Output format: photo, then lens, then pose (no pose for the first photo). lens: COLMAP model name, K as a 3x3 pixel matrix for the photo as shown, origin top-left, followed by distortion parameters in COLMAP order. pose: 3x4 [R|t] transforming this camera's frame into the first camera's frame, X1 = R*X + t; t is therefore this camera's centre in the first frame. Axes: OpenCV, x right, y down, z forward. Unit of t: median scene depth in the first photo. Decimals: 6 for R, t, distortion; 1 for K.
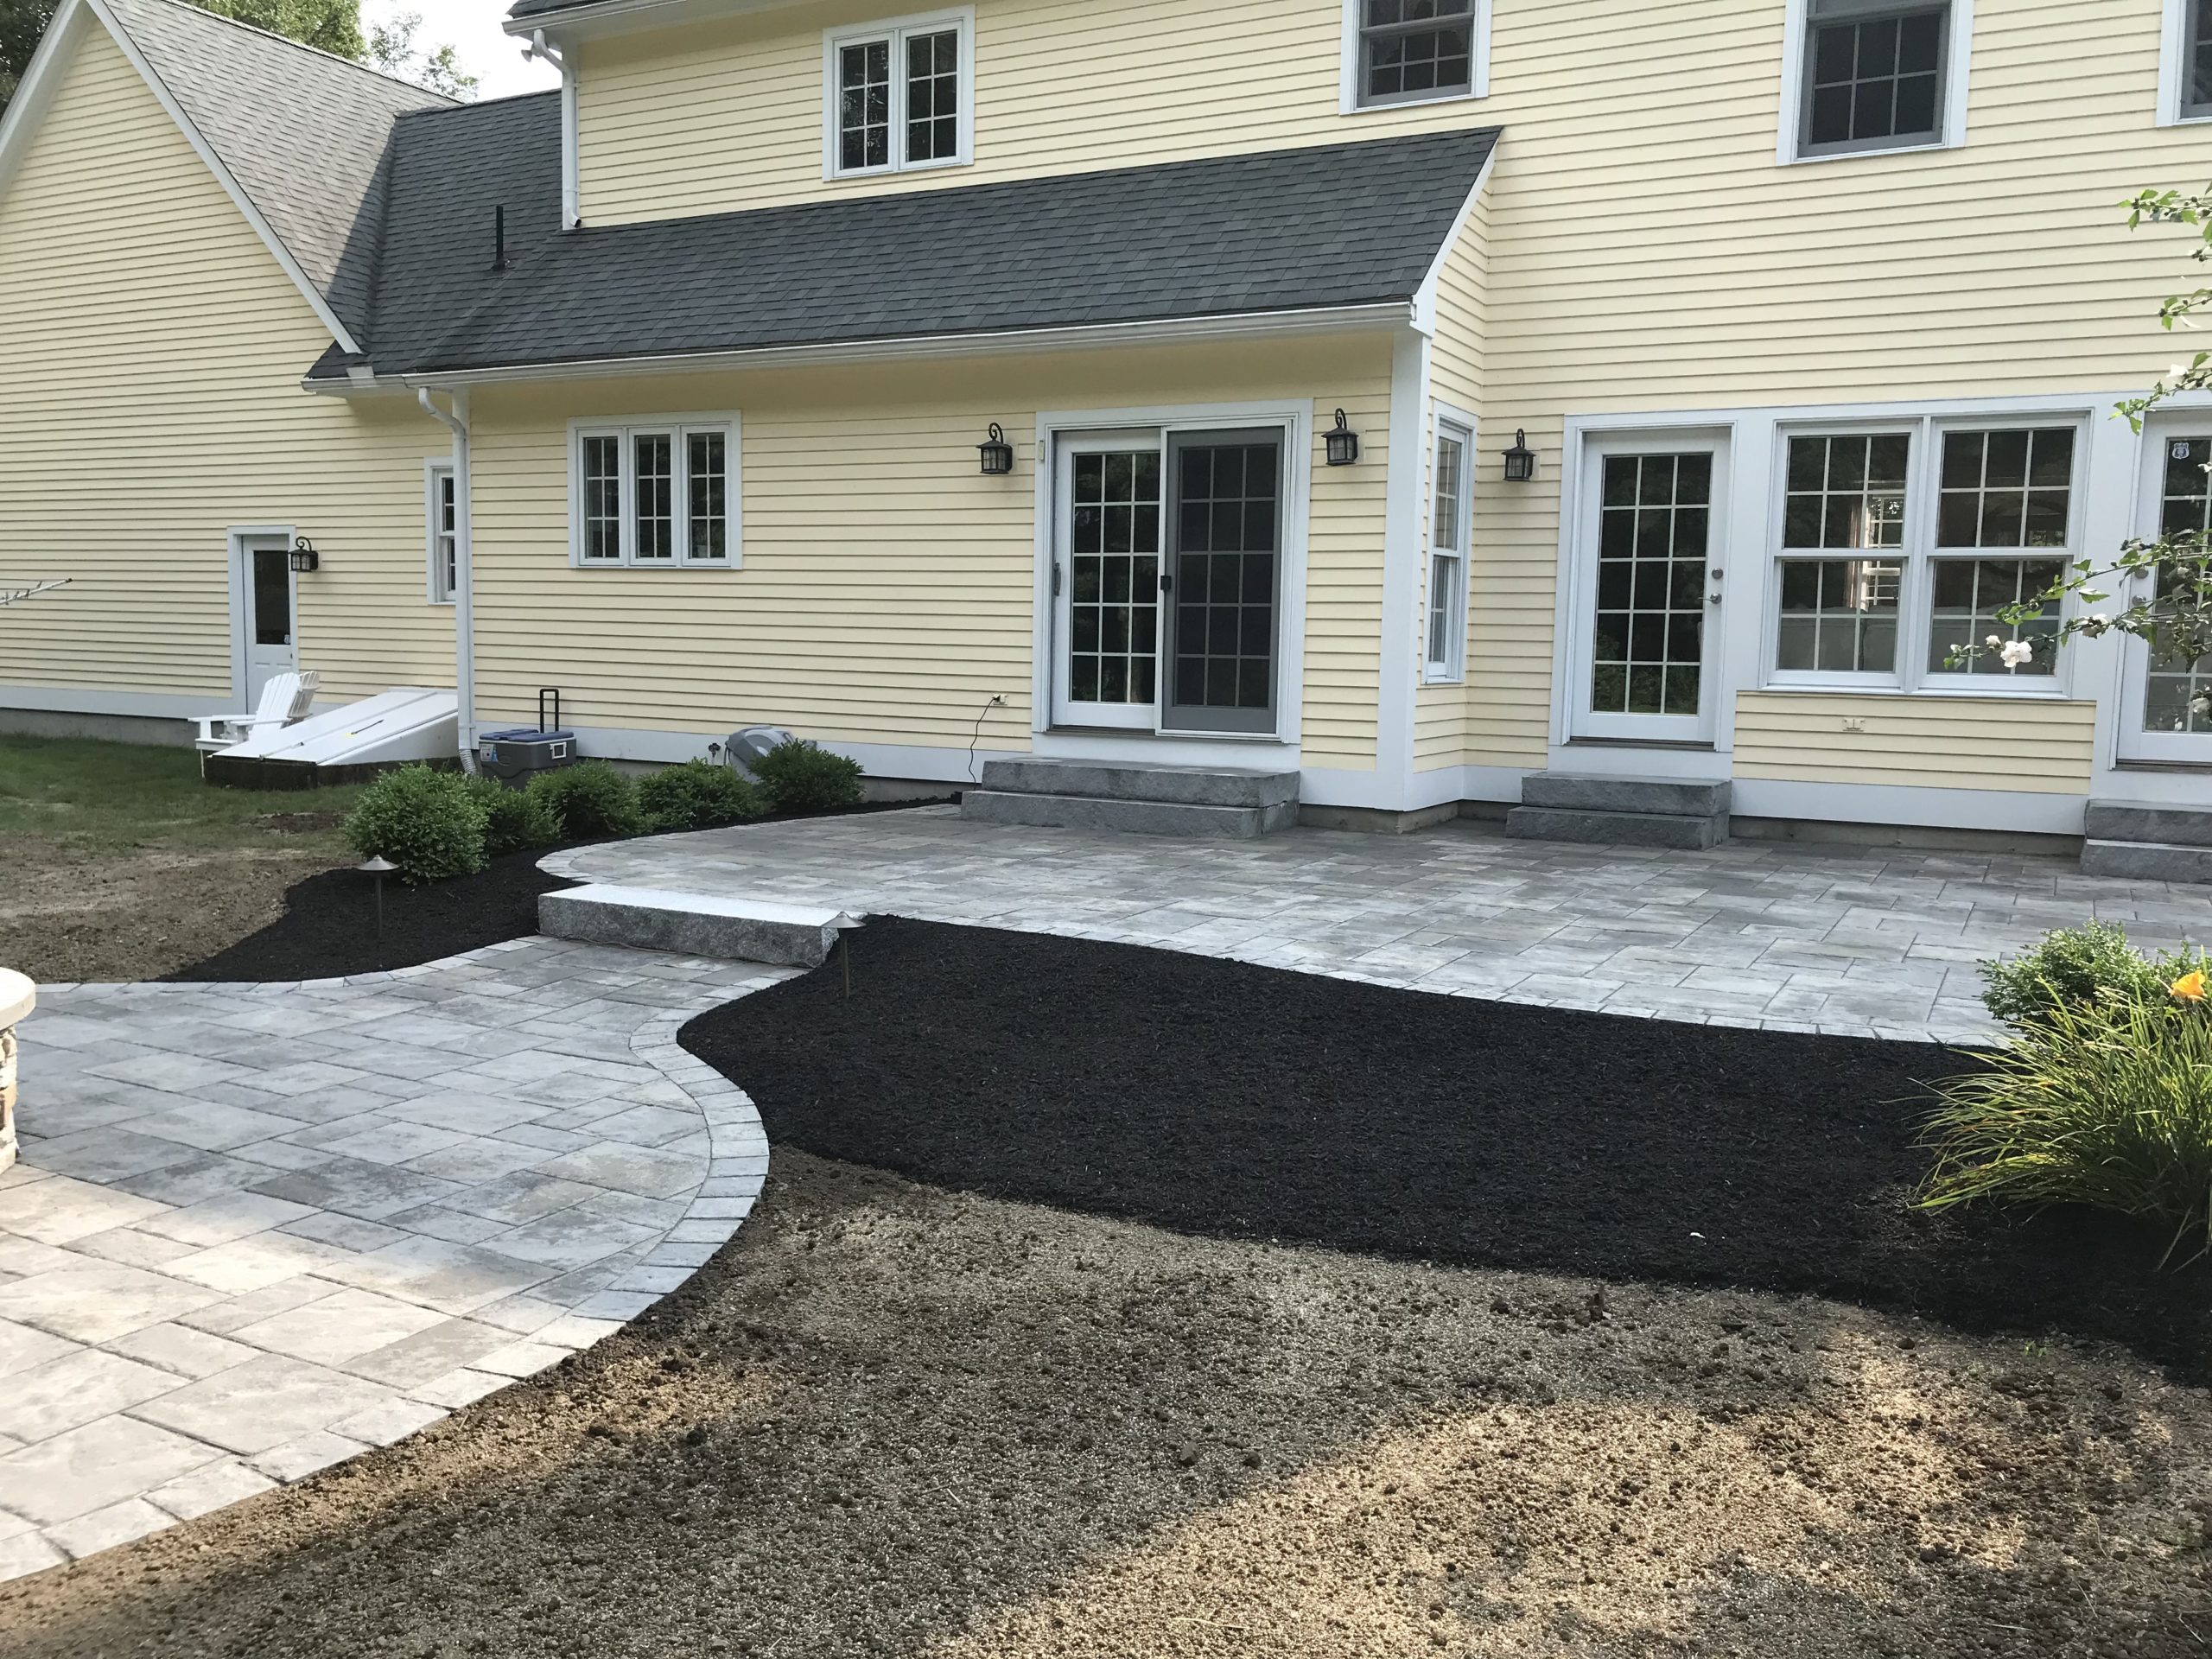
lens RADIAL K [[1811.0, 0, 1112.2], [0, 1811.0, 834.6], [0, 0, 1]] dist [0.031631, -0.036396]
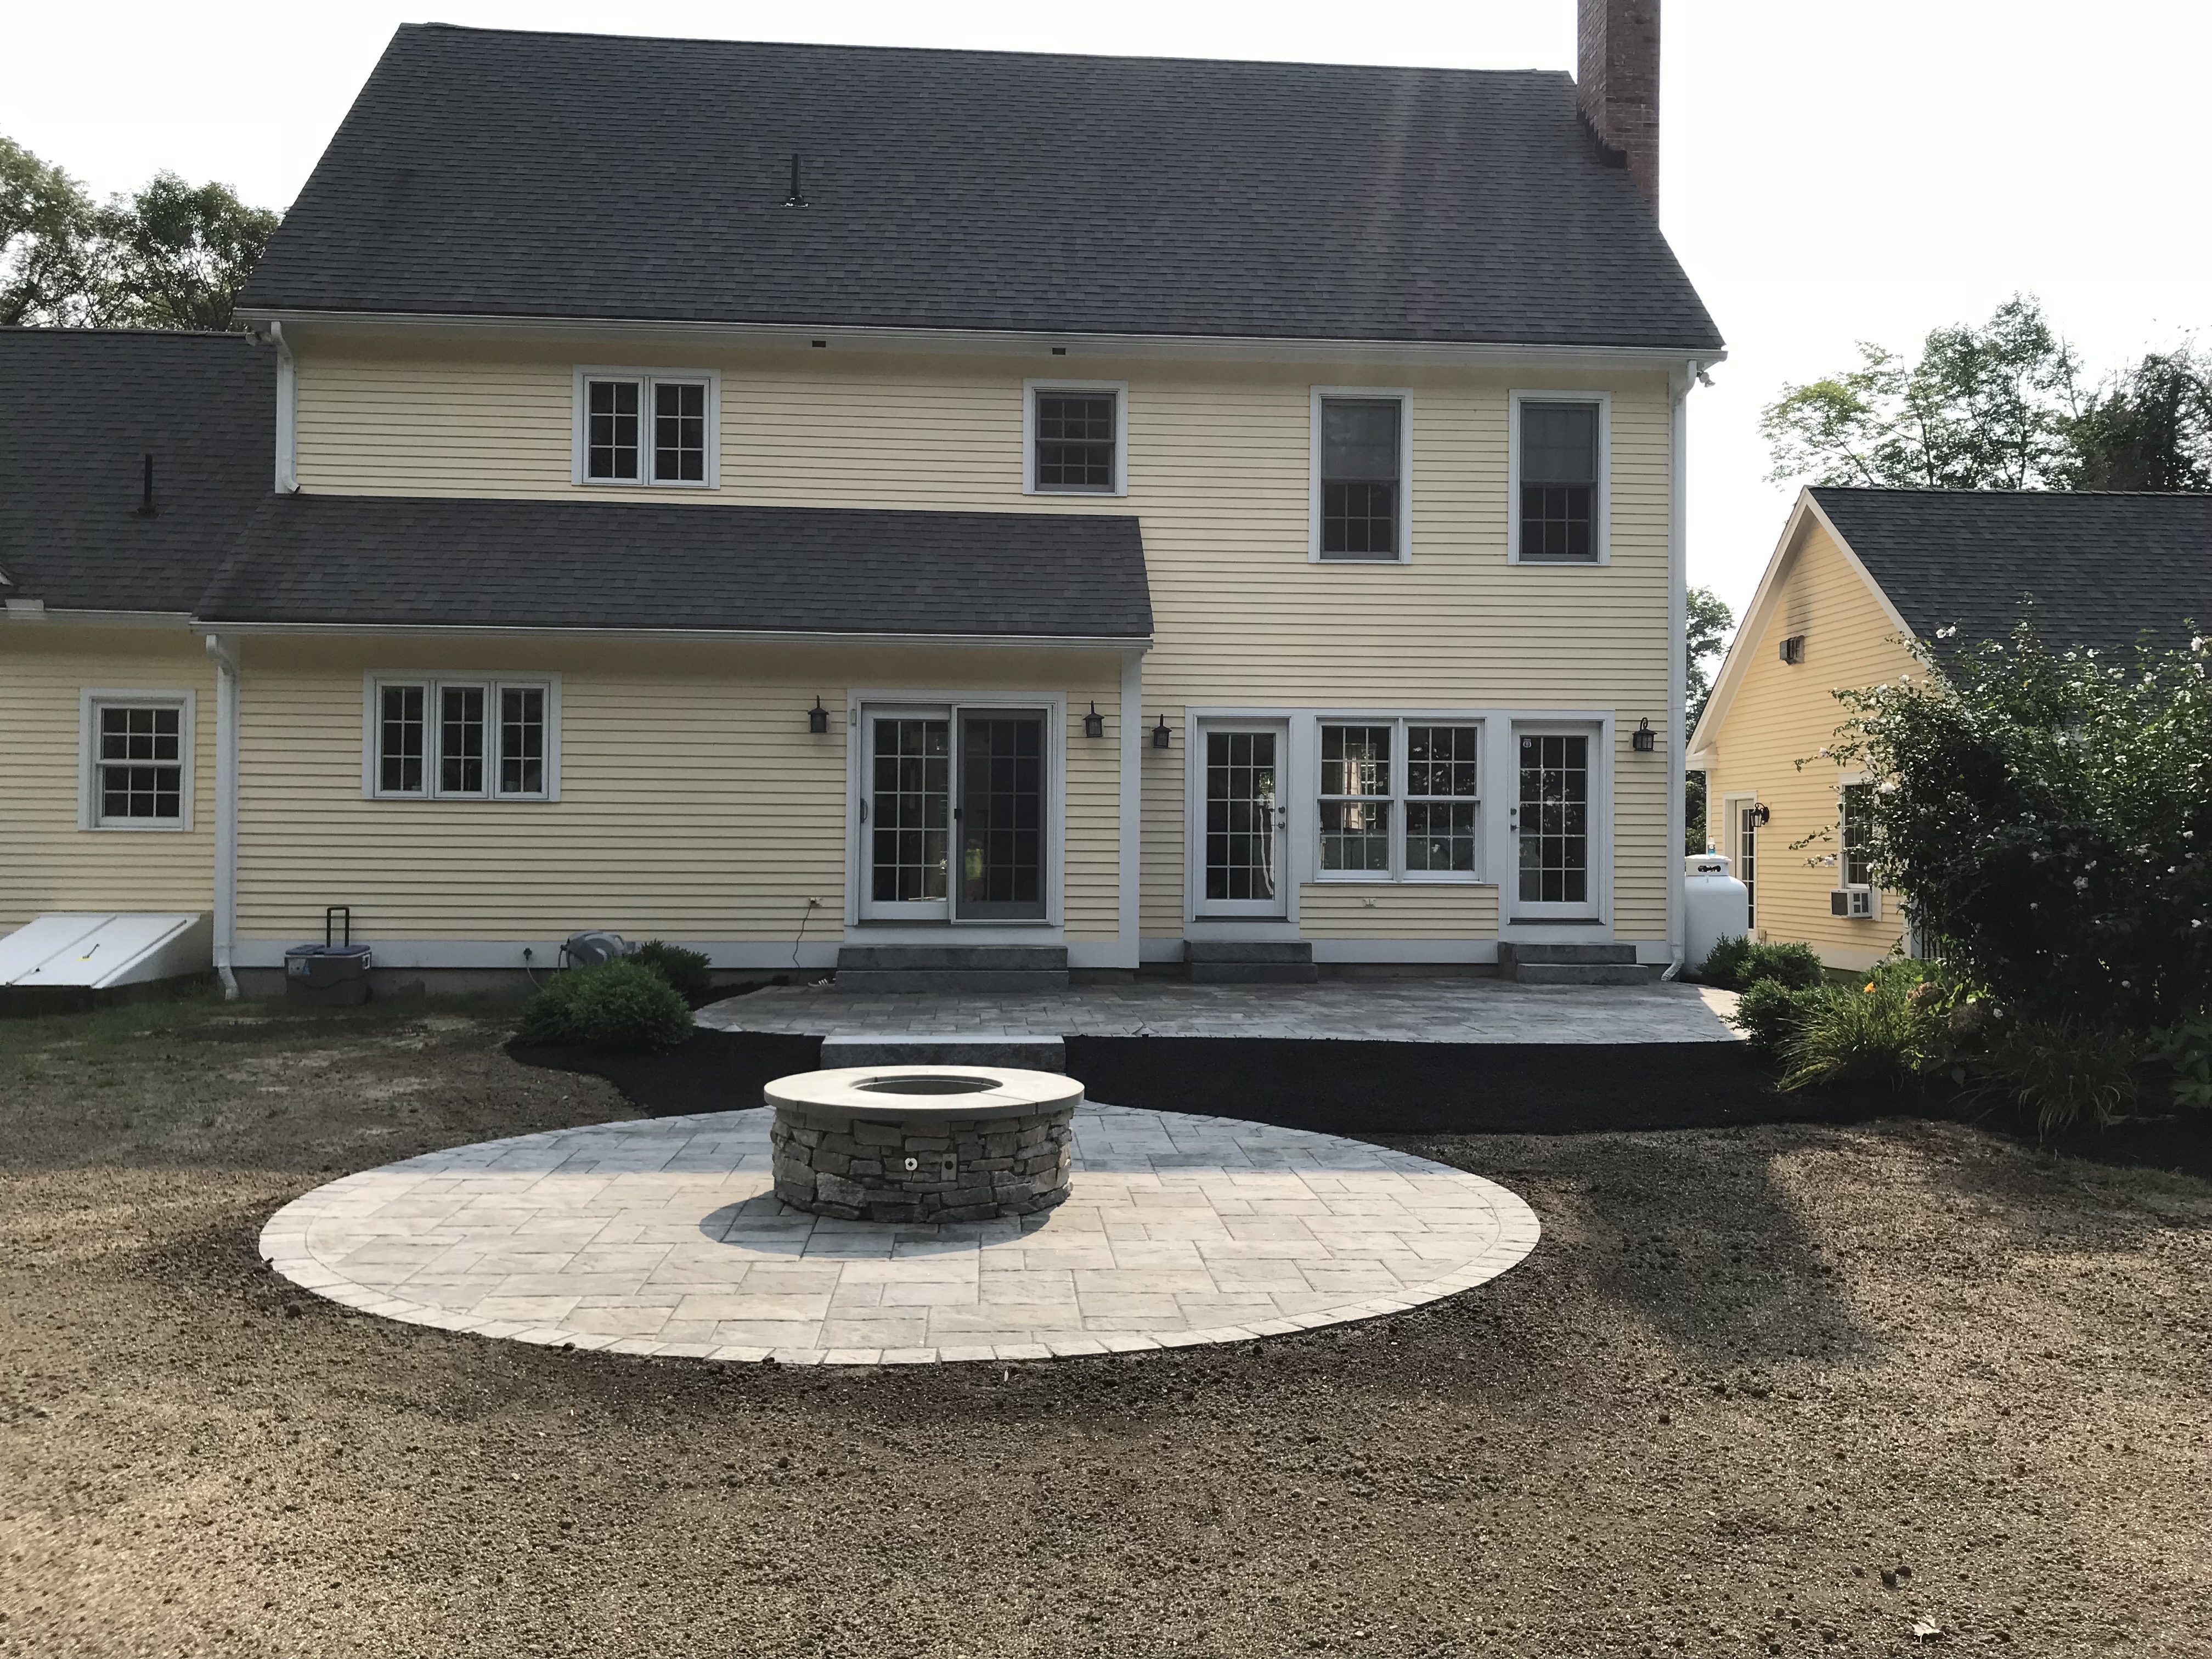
lens RADIAL K [[1811.0, 0, 1102.7], [0, 1811.0, 854.3], [0, 0, 1]] dist [0.031631, -0.036396]
pose [[0.843921, -0.014086, 0.536282, -0.605676], [0.067196, 0.994558, -0.079618, 0.009007], [-0.532242, 0.103227, 0.840275, -0.218307]]
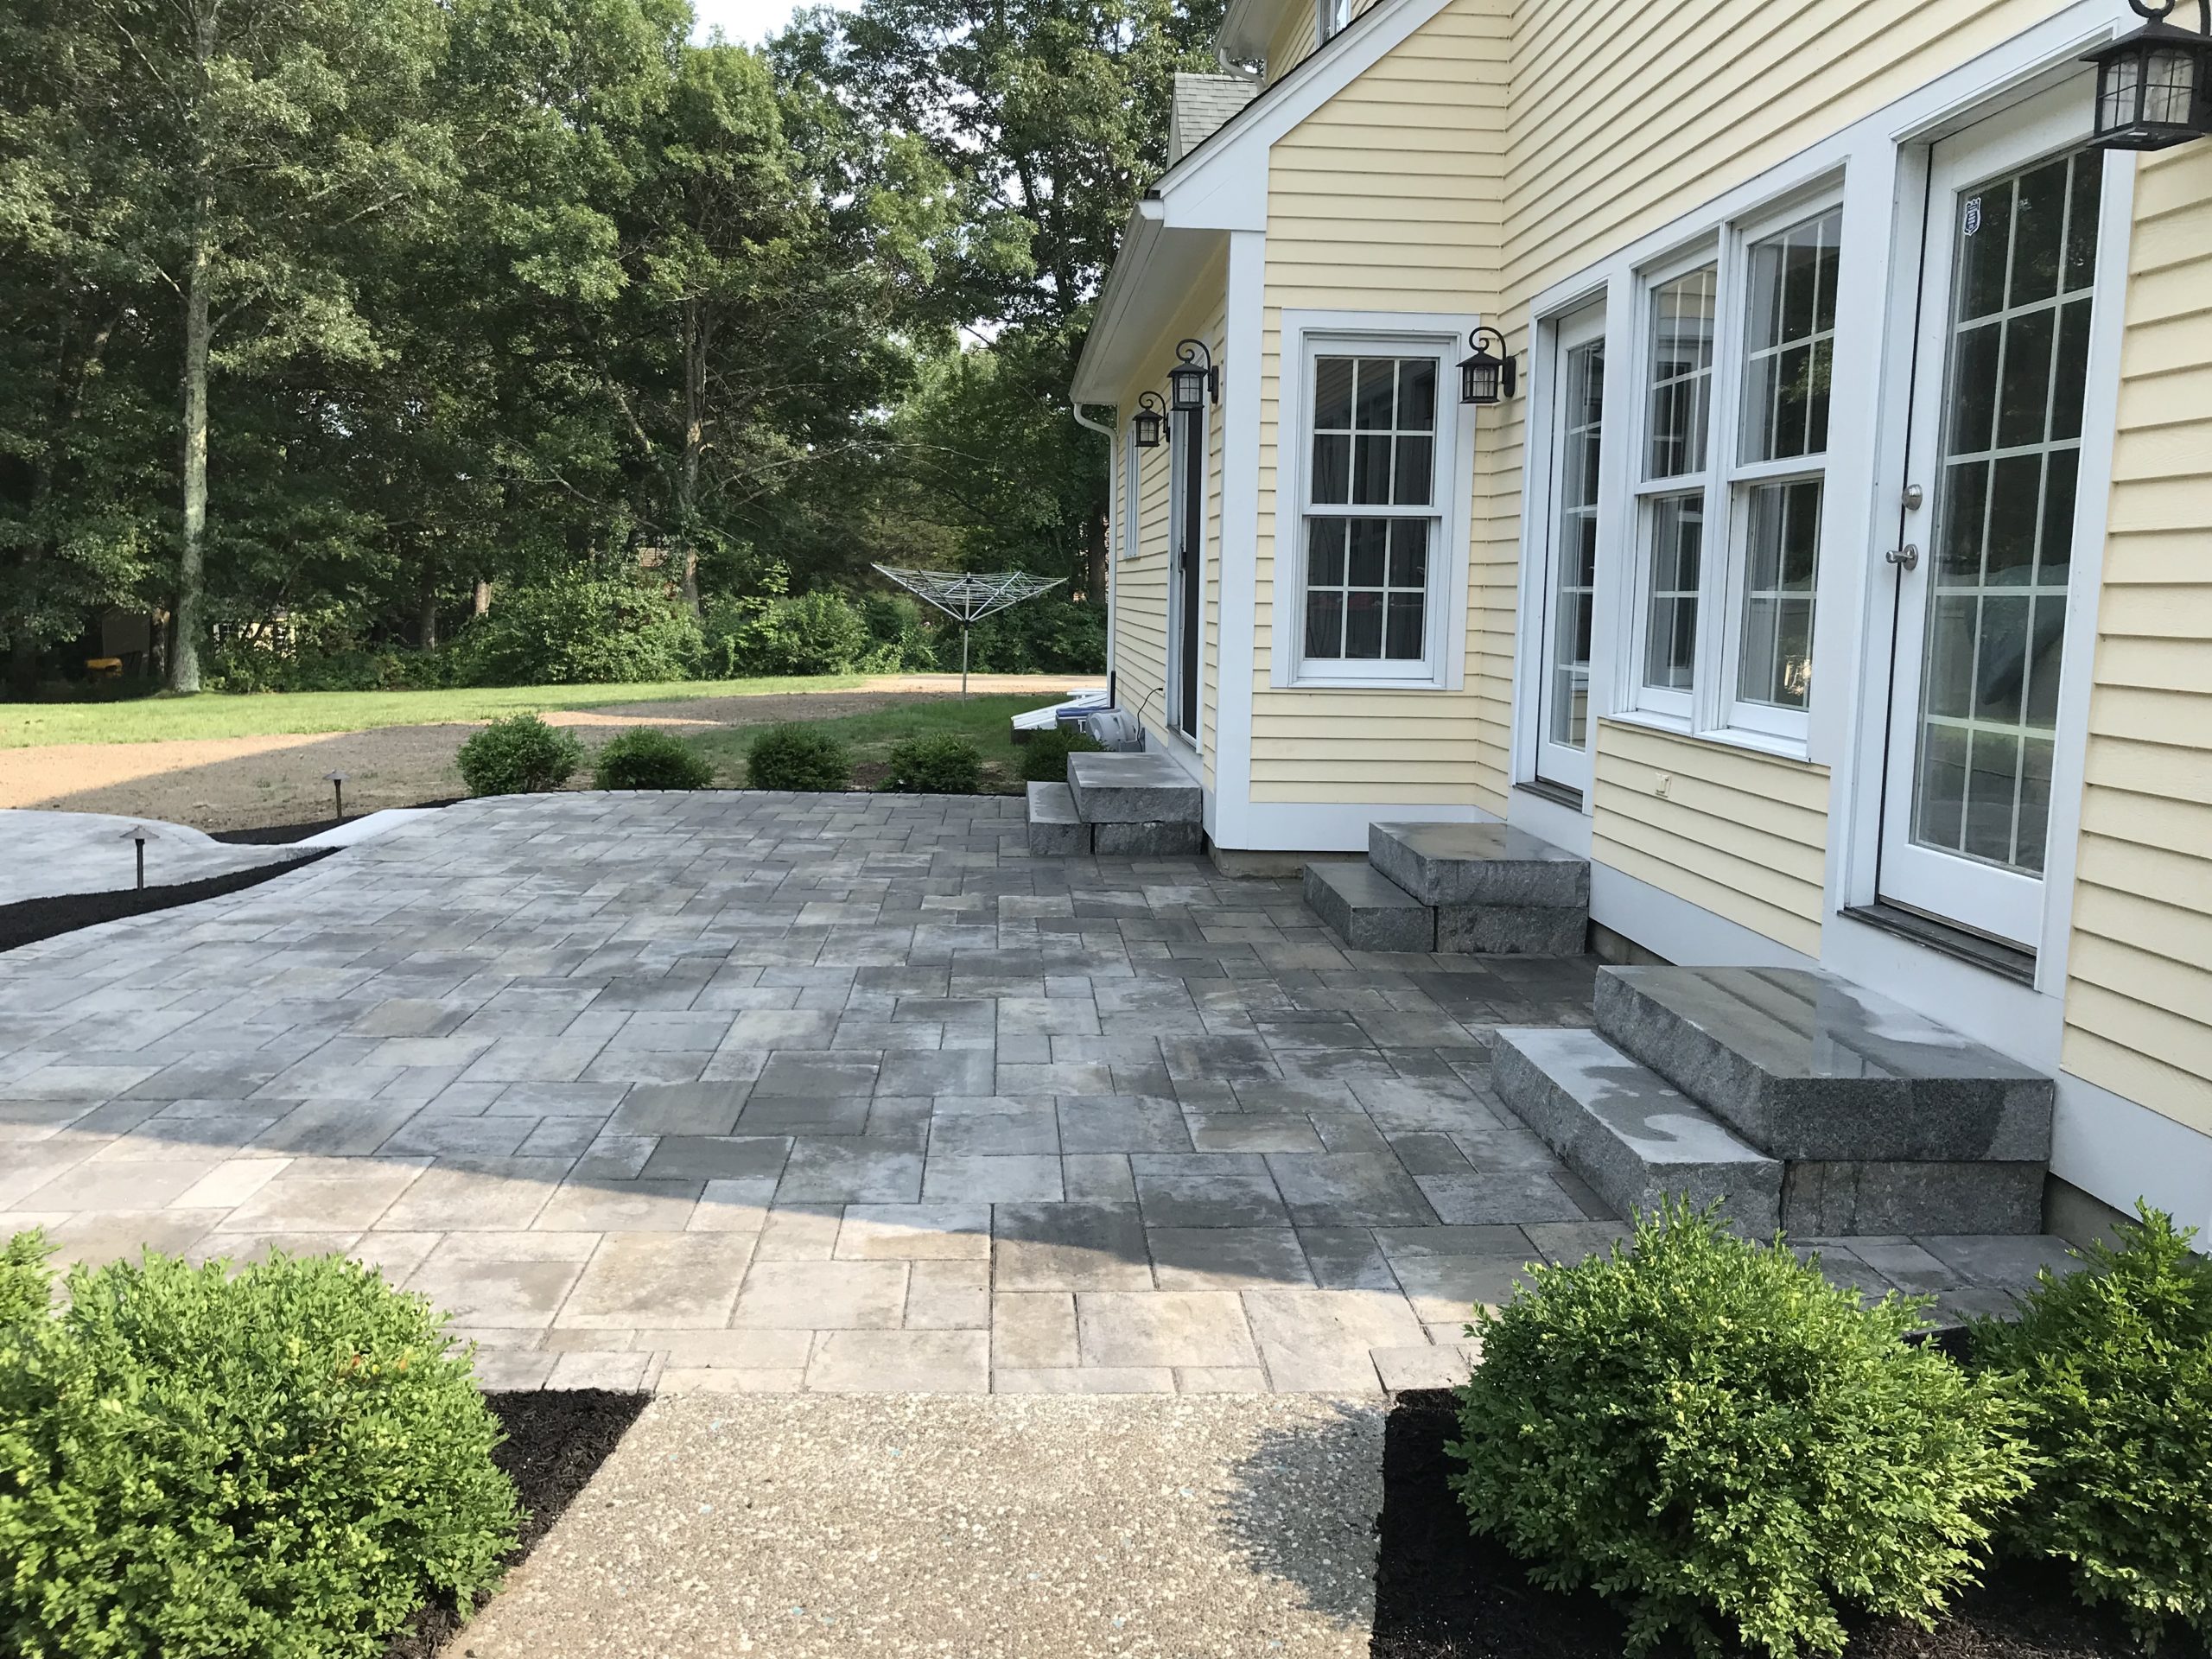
lens RADIAL K [[1811.0, 0, 1106.2], [0, 1811.0, 820.4], [0, 0, 1]] dist [0.031631, -0.036396]
pose [[0.526275, 0.100188, -0.844392, 0.731319], [-0.103298, 0.993212, 0.053464, -0.056390], [0.844017, 0.059088, 0.533052, 0.502048]]
